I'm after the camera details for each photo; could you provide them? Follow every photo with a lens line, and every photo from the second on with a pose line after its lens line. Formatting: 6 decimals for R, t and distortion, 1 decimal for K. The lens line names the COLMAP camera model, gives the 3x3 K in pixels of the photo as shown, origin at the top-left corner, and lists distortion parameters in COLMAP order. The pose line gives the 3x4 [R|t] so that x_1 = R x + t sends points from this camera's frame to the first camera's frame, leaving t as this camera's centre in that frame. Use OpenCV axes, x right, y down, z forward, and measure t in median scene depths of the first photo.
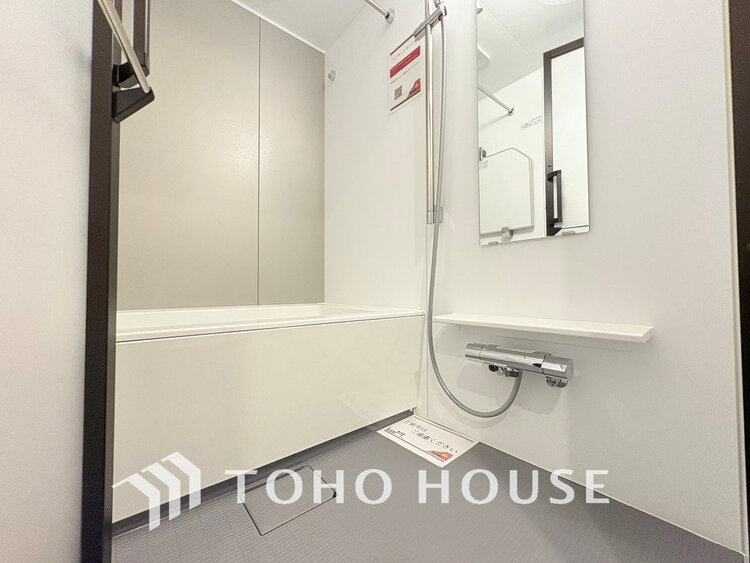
lens RADIAL K [[297.8, 0, 375.4], [0, 297.8, 280.3], [0, 0, 1]] dist [0.000659, -0.000403]
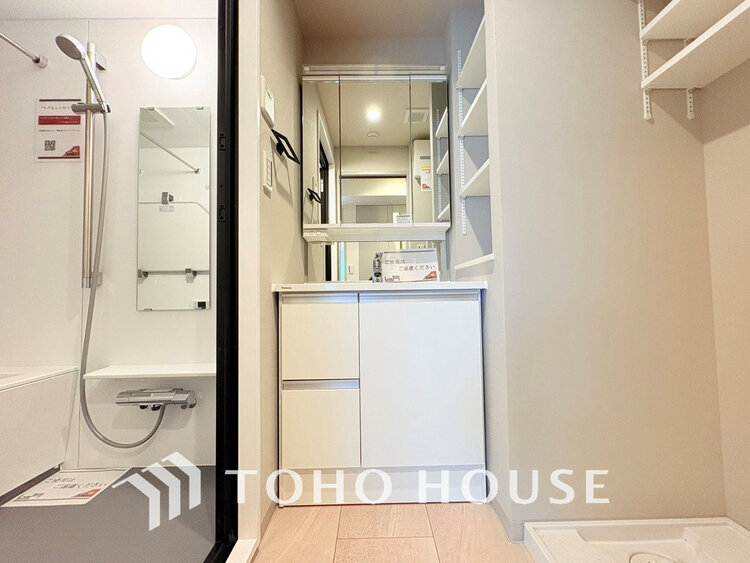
lens RADIAL K [[297.8, 0, 375.4], [0, 297.8, 280.3], [0, 0, 1]] dist [0.000659, -0.000403]
pose [[0.636532, 0.023557, 0.770891, 0.015277], [-0.005906, 0.999653, -0.025670, -0.196008], [-0.771228, 0.011787, 0.636450, -0.531662]]
